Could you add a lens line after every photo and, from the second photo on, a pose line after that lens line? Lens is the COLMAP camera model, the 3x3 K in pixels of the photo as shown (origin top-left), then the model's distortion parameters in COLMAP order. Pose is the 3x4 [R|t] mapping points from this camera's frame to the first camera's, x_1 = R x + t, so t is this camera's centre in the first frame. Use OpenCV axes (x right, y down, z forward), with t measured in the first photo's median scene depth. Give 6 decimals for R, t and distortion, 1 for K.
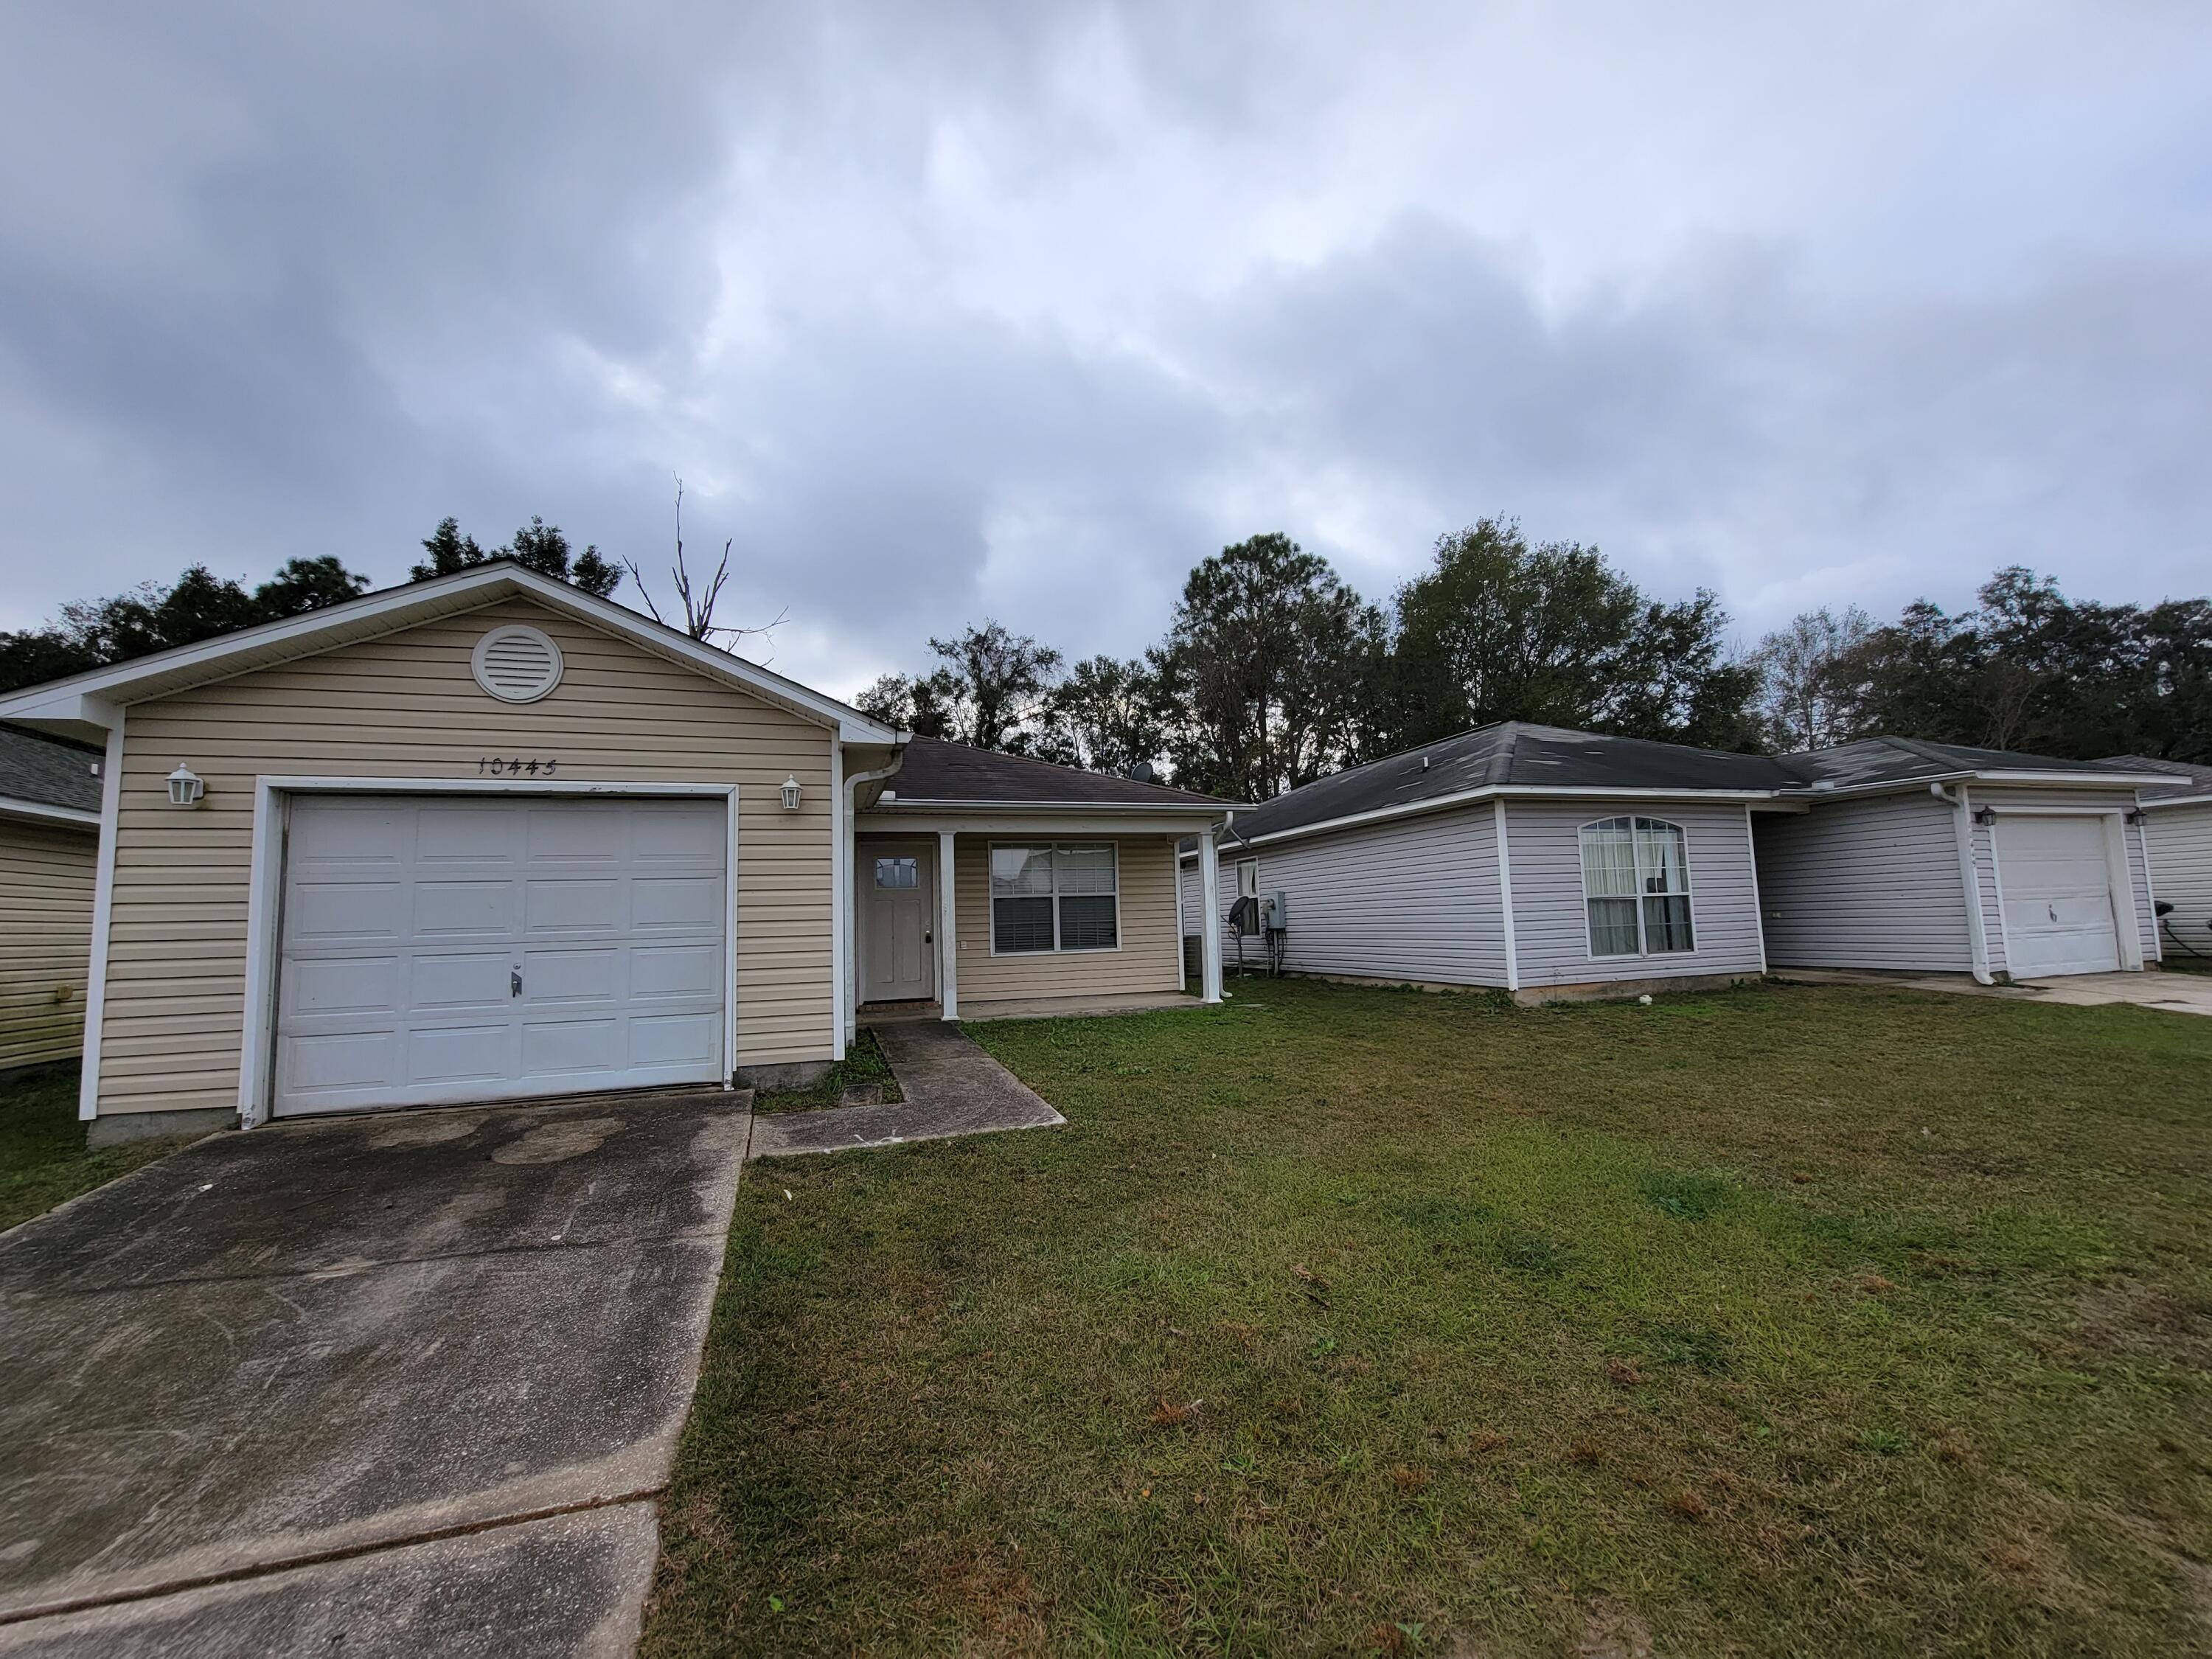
lens RADIAL K [[900.7, 0, 1106.4], [0, 900.7, 834.0], [0, 0, 1]] dist [-0.014103, 0.003507]
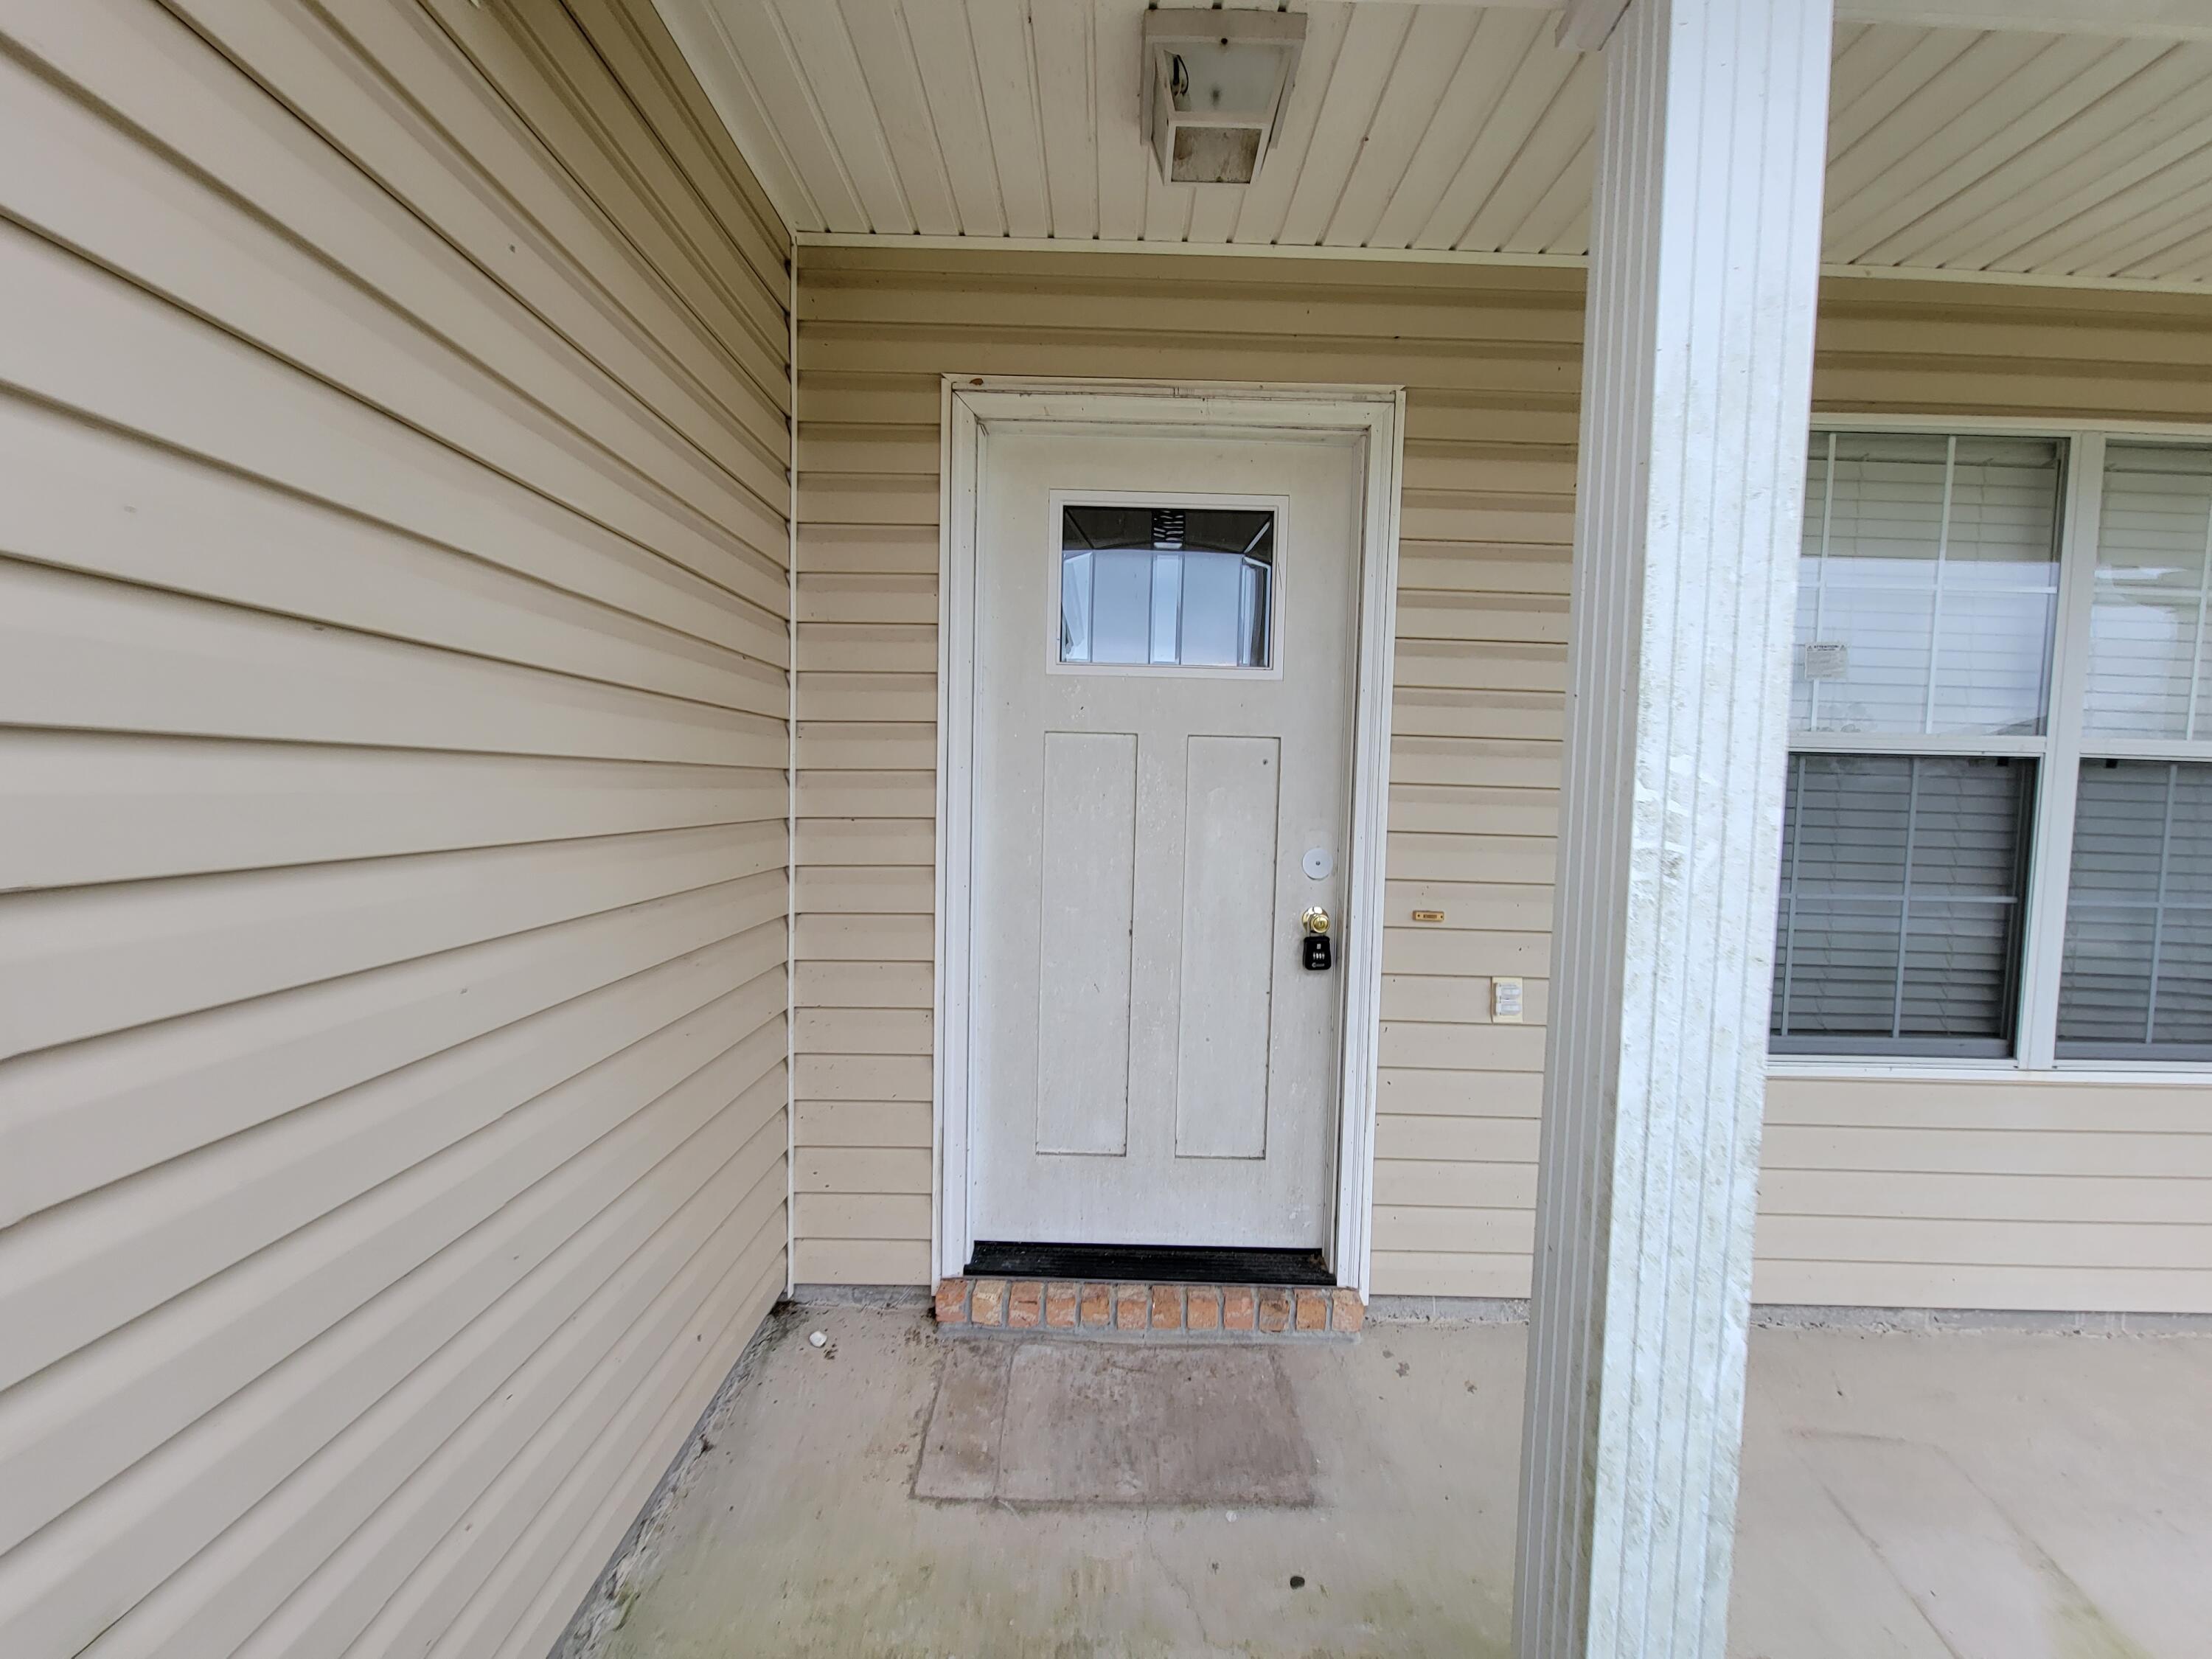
lens RADIAL K [[900.7, 0, 1106.4], [0, 900.7, 834.0], [0, 0, 1]] dist [-0.014103, 0.003507]
pose [[0.947446, 0.073571, -0.311341, -0.050067], [-0.023609, 0.986623, 0.161297, 0.017453], [0.319043, -0.145470, 0.936509, 0.223417]]
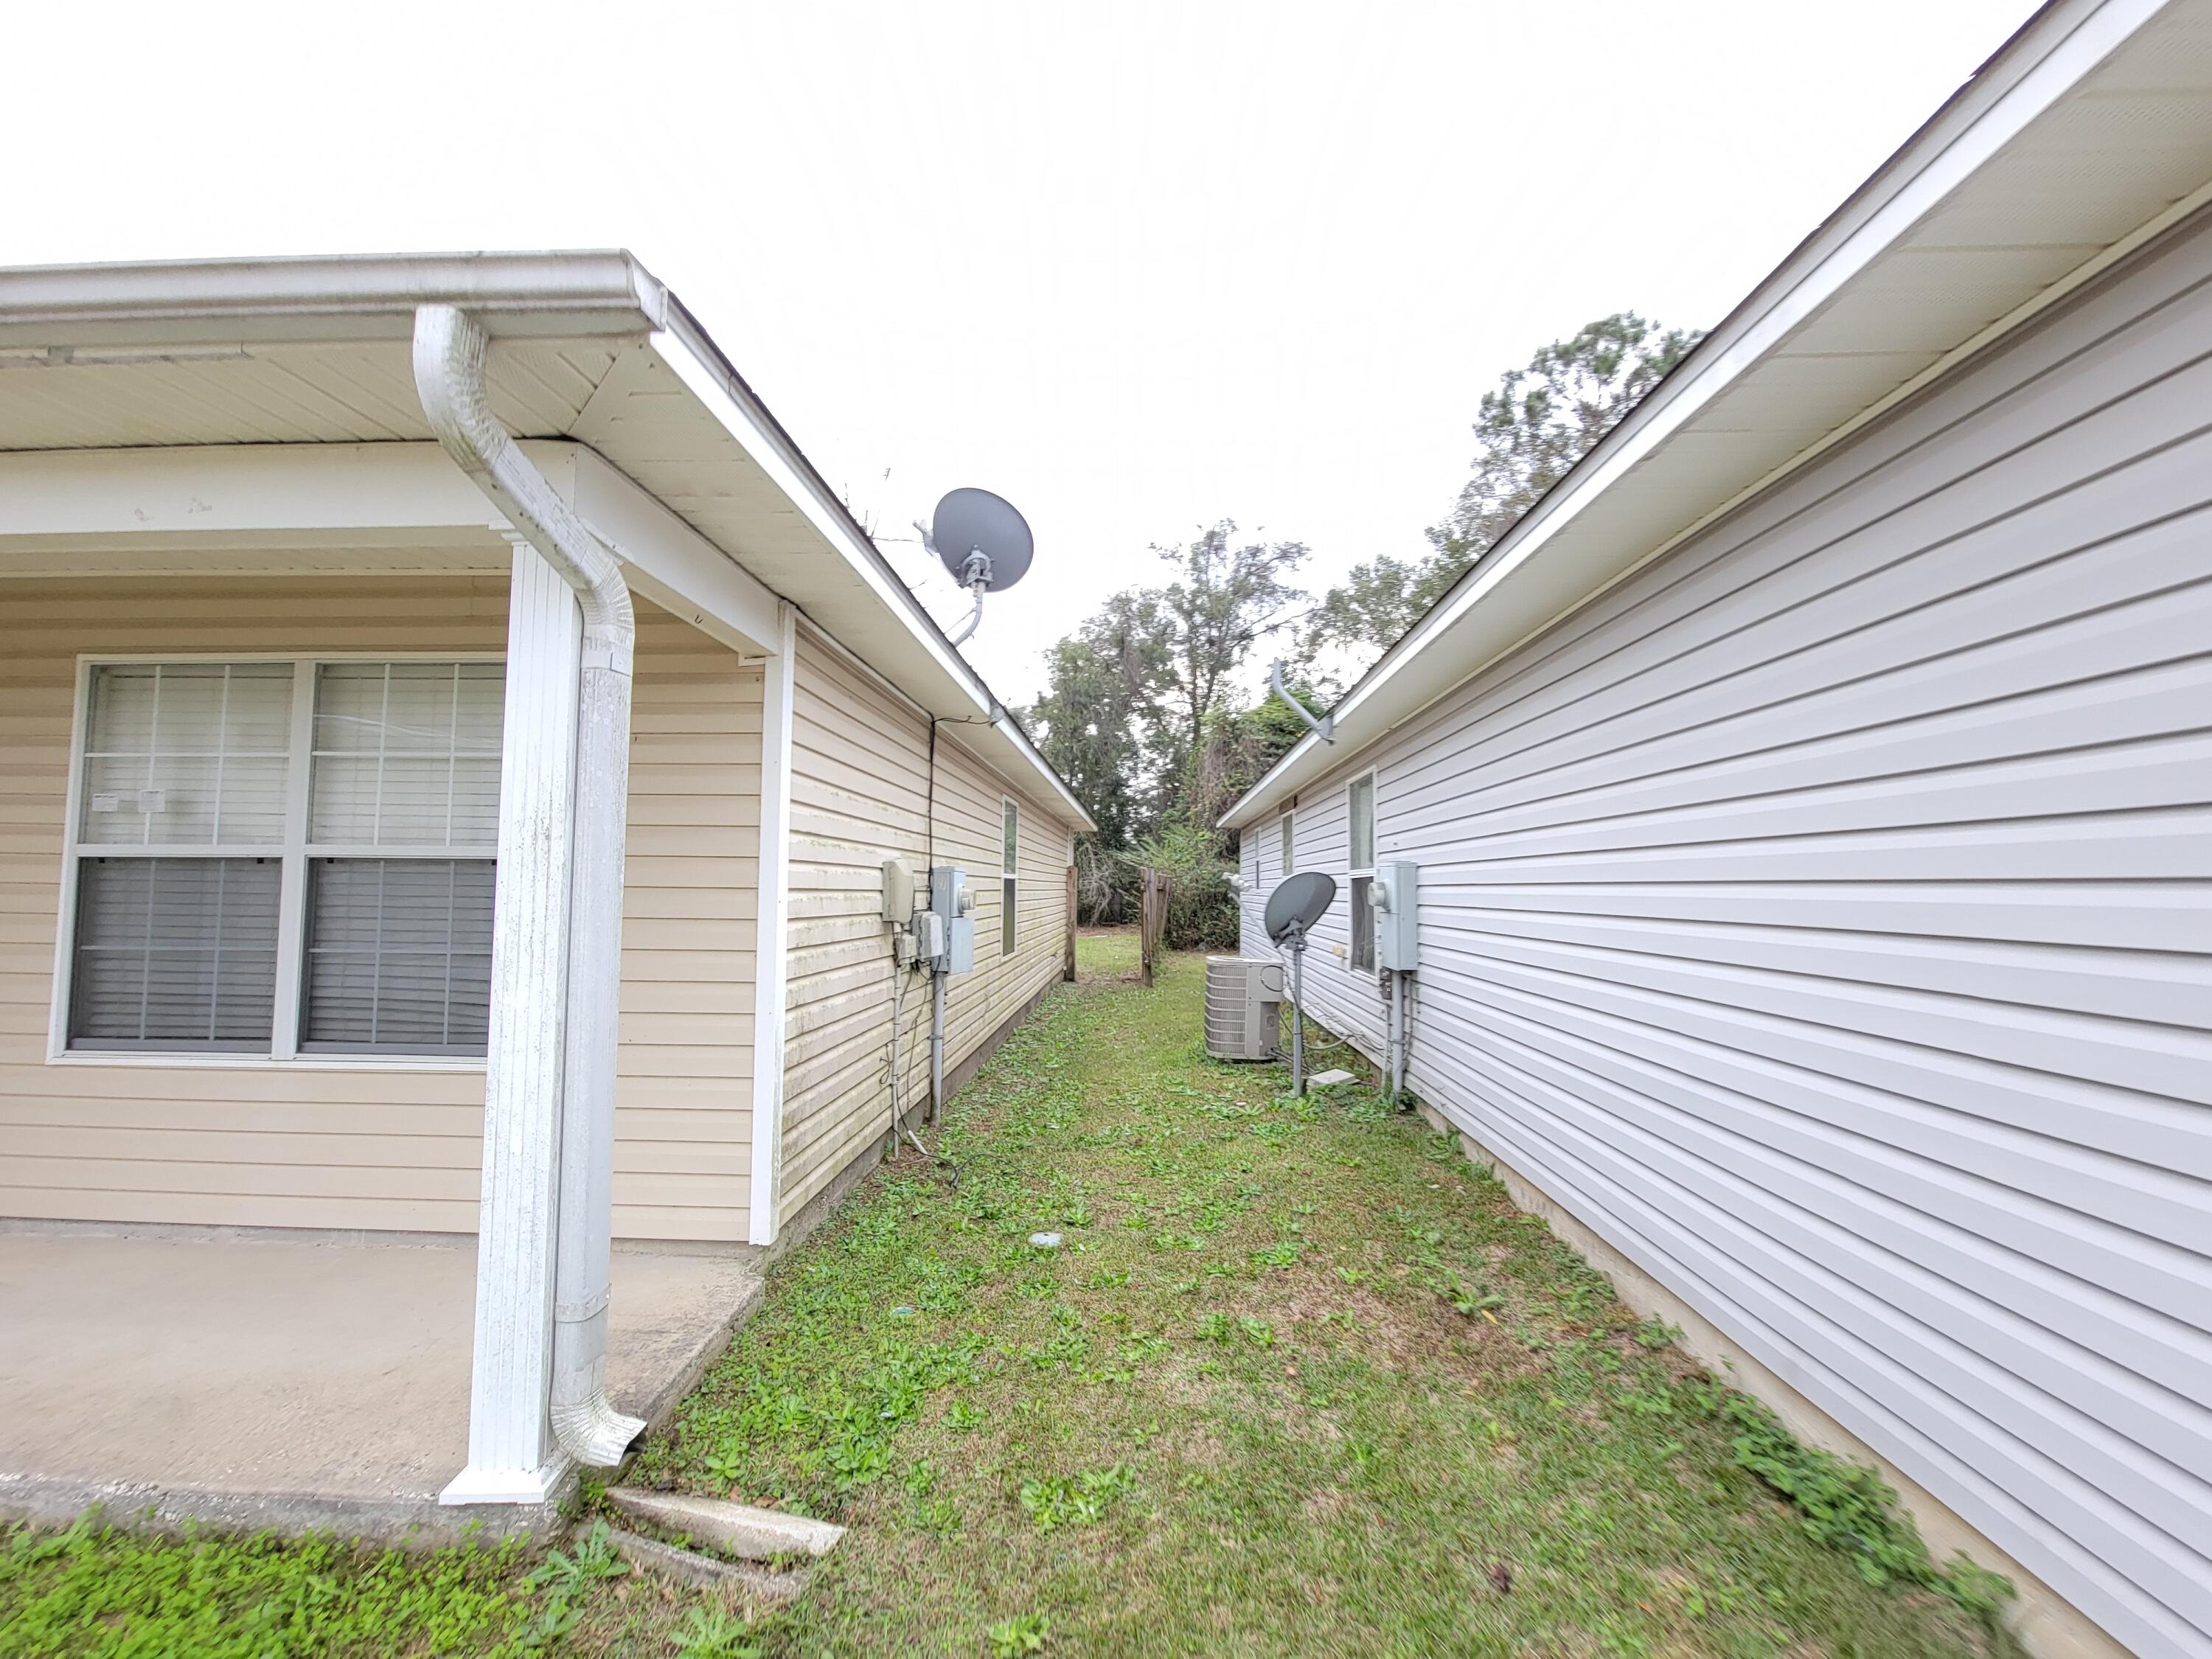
lens RADIAL K [[900.7, 0, 1106.4], [0, 900.7, 834.0], [0, 0, 1]] dist [-0.014103, 0.003507]
pose [[0.933055, 0.016121, -0.359373, 0.077601], [0.000368, 0.998952, 0.045767, 0.014368], [0.359735, -0.042836, 0.932071, 0.239555]]
